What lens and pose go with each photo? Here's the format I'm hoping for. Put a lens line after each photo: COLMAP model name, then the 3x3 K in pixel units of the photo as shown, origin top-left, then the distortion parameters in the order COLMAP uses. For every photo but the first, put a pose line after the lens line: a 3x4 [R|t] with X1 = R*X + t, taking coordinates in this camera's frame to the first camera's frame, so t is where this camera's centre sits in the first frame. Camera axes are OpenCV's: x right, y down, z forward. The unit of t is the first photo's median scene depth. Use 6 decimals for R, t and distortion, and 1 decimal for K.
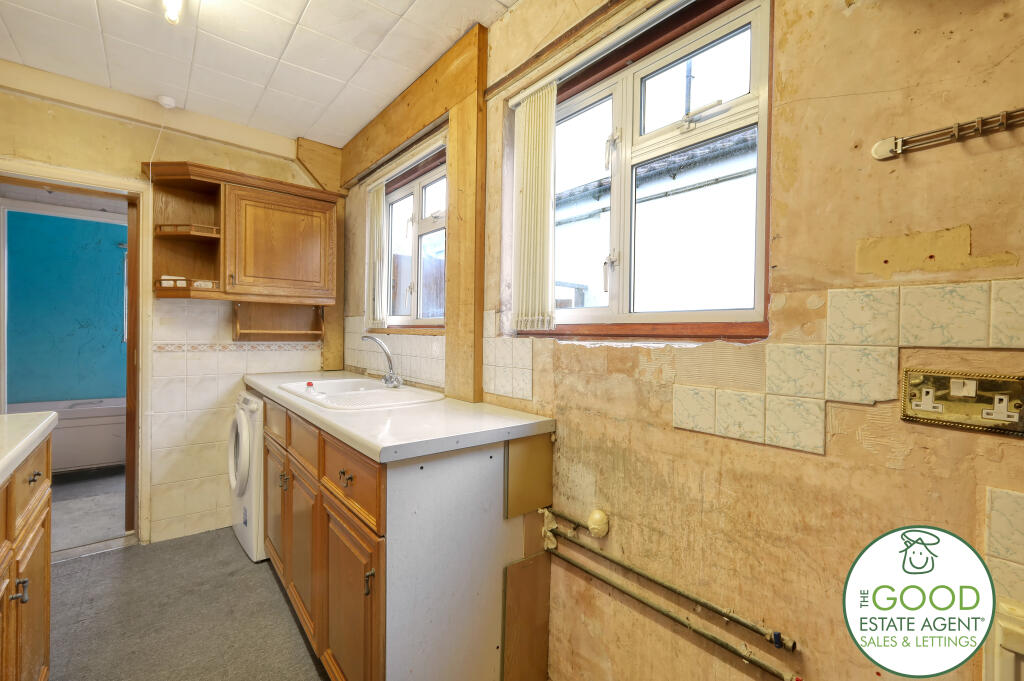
lens RADIAL K [[450.2, 0, 515.0], [0, 450.2, 339.0], [0, 0, 1]] dist [0.003498, 0.000339]
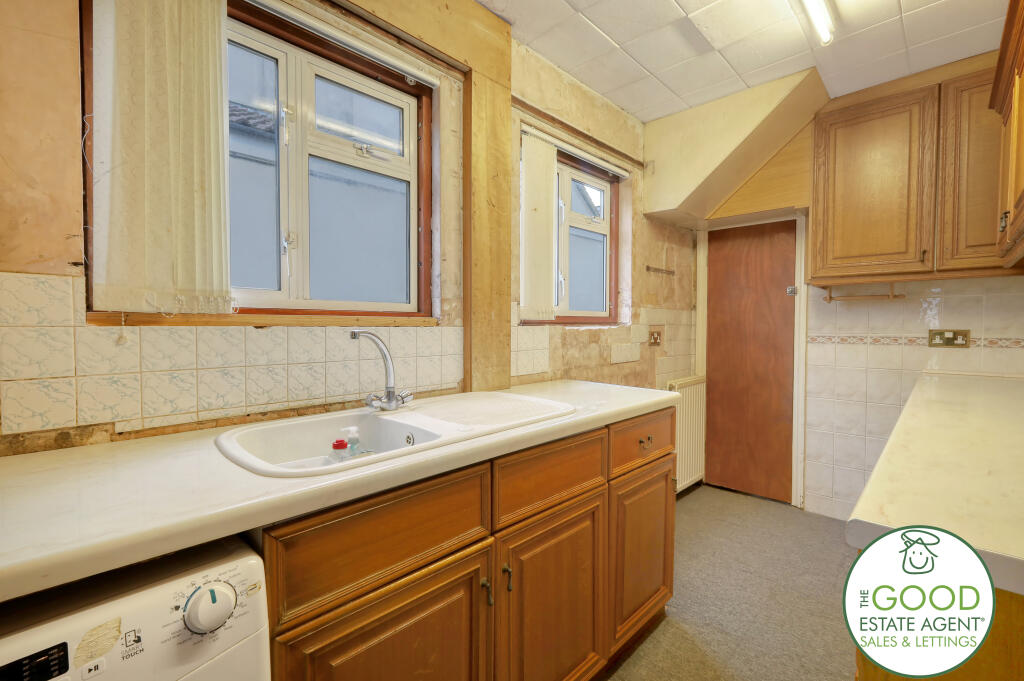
lens RADIAL K [[450.2, 0, 512.8], [0, 450.2, 337.1], [0, 0, 1]] dist [0.003498, 0.000339]
pose [[-0.125545, -0.049144, 0.990870, -1.431652], [0.004635, 0.998732, 0.050122, -0.040723], [-0.992077, 0.010885, -0.125158, 1.410508]]
